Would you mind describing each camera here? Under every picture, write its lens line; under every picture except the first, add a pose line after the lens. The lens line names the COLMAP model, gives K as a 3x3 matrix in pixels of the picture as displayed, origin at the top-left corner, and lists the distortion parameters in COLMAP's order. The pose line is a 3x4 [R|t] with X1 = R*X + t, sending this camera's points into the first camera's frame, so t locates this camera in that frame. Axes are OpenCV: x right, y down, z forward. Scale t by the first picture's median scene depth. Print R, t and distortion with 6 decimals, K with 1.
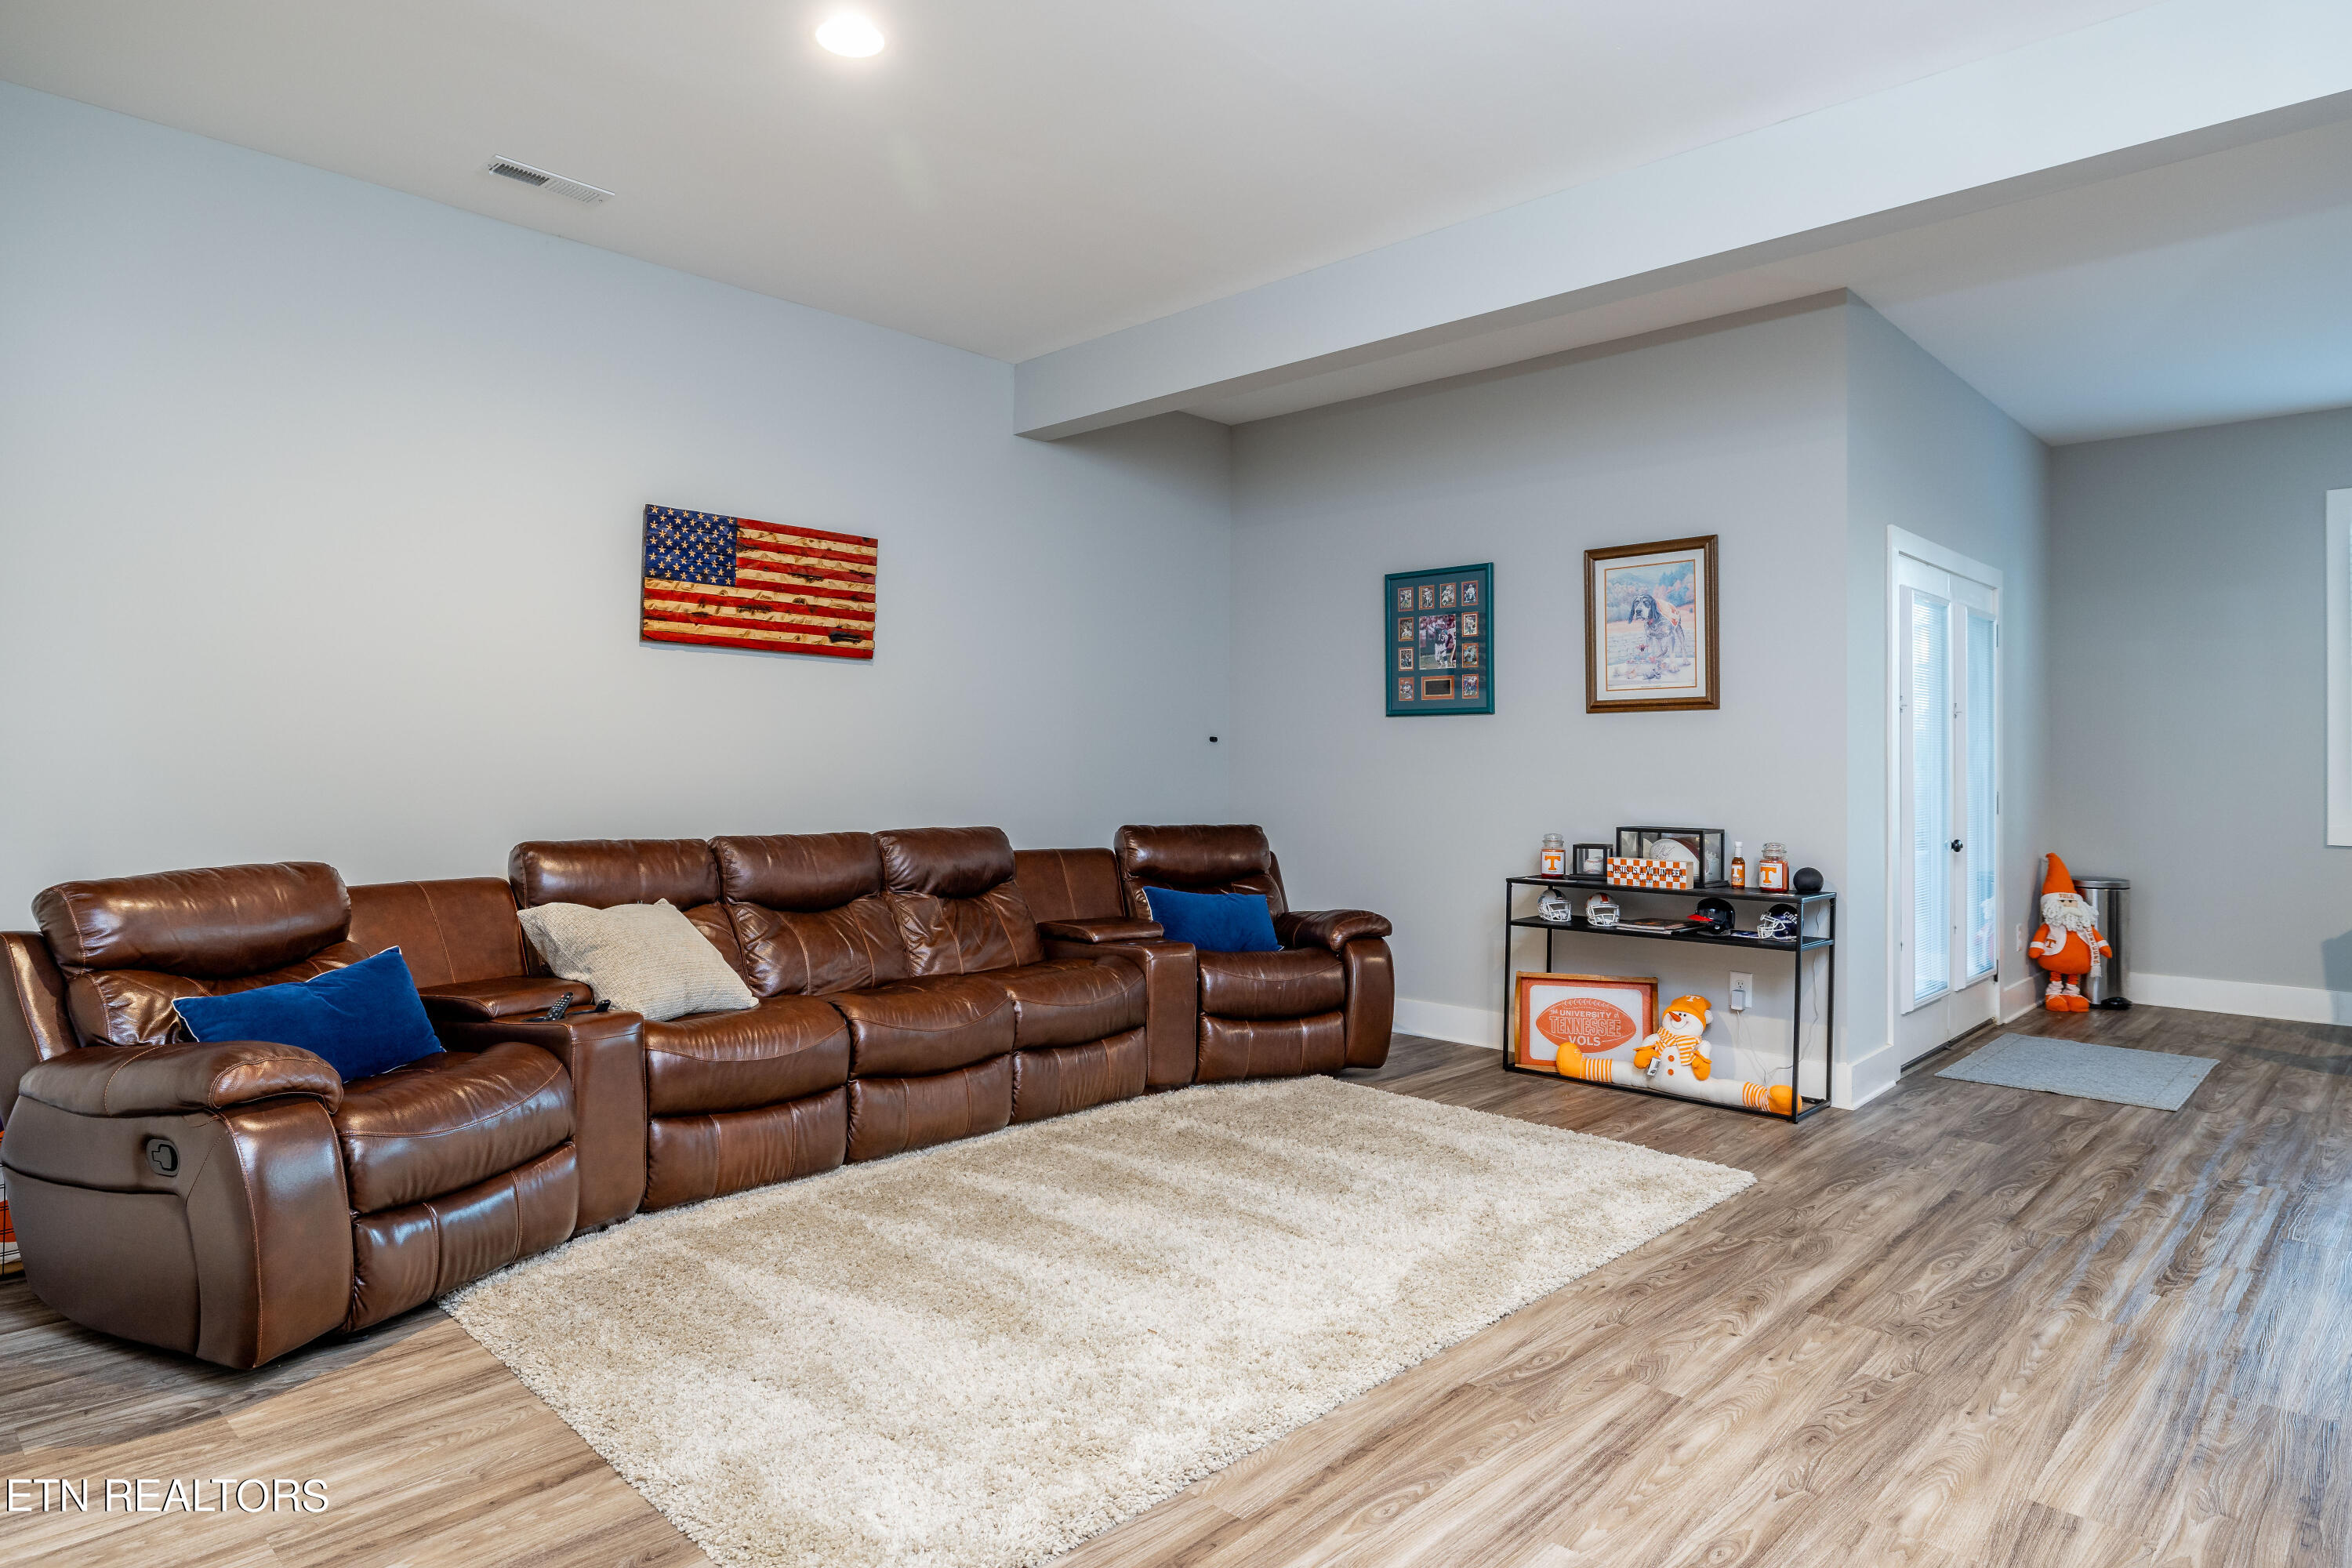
lens RADIAL K [[1358.0, 0, 1156.8], [0, 1358.0, 773.7], [0, 0, 1]] dist [-0.000984, -0.000938]
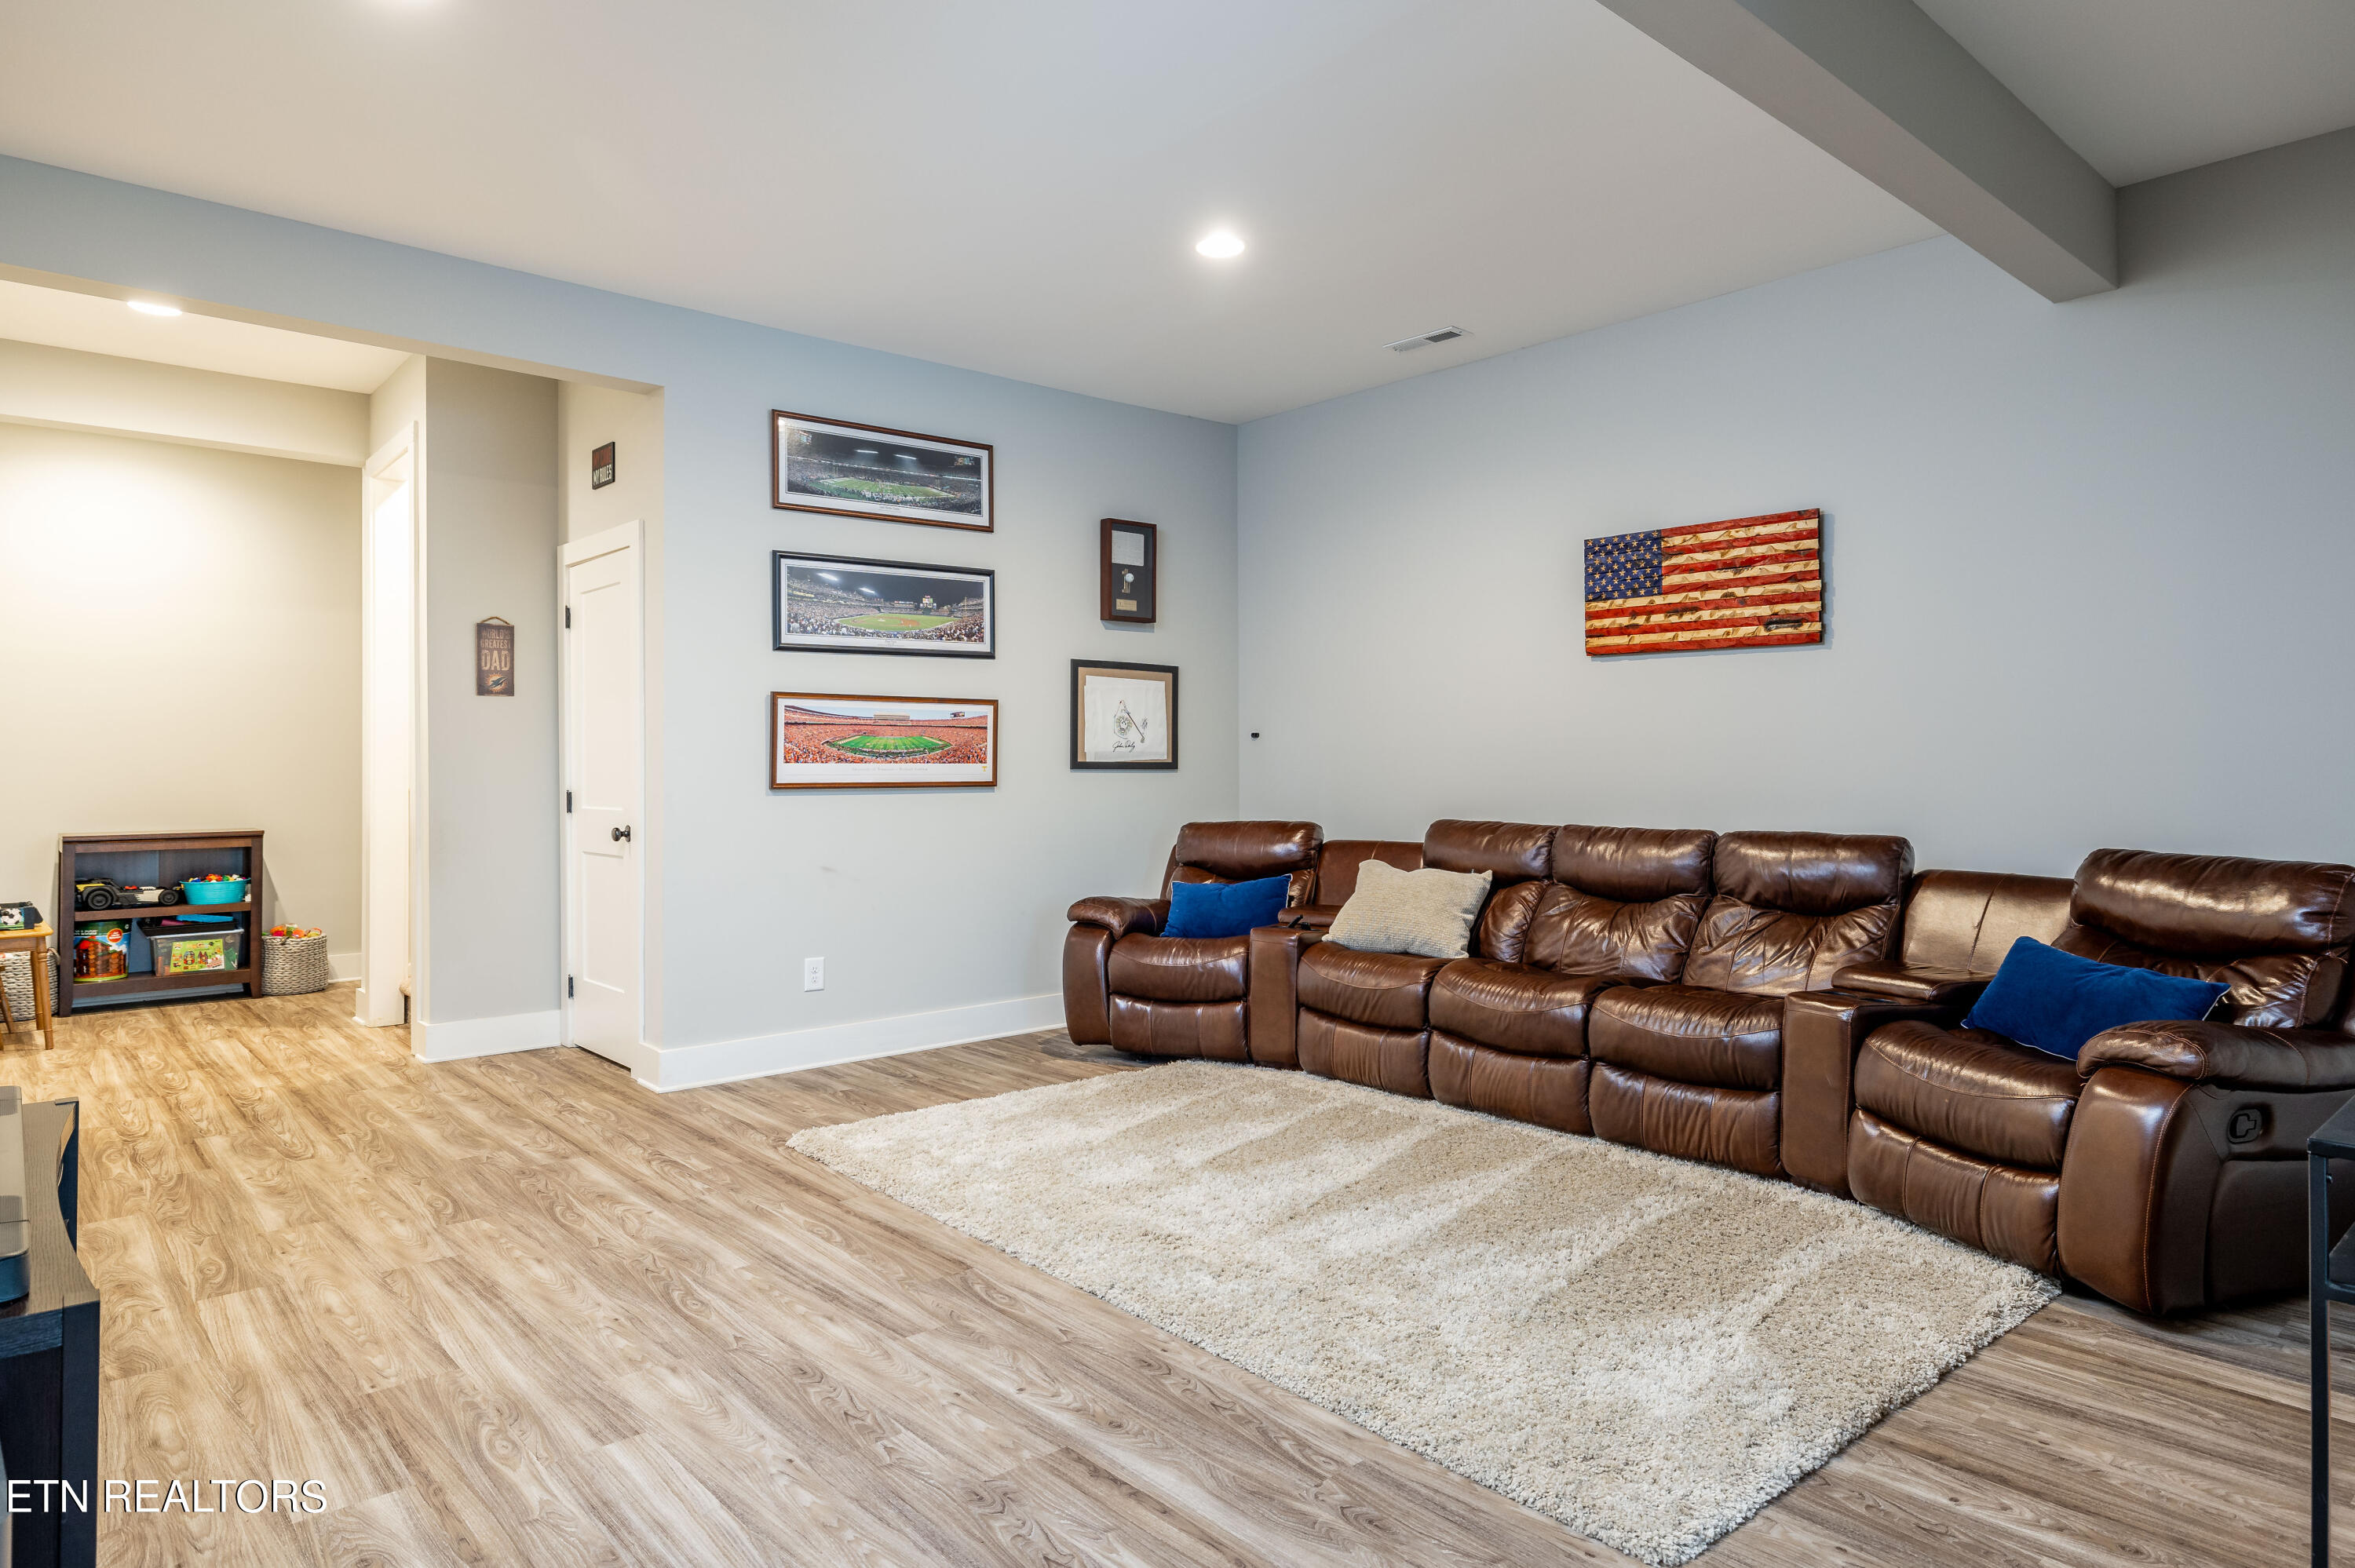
lens RADIAL K [[1359.6, 0, 1158.2], [0, 1359.6, 773.7], [0, 0, 1]] dist [-0.000984, -0.000938]
pose [[-0.081165, 0.002650, -0.996697, 1.079613], [-0.001096, 0.999996, 0.002748, 0.000522], [0.996700, 0.001315, -0.081162, 0.953497]]
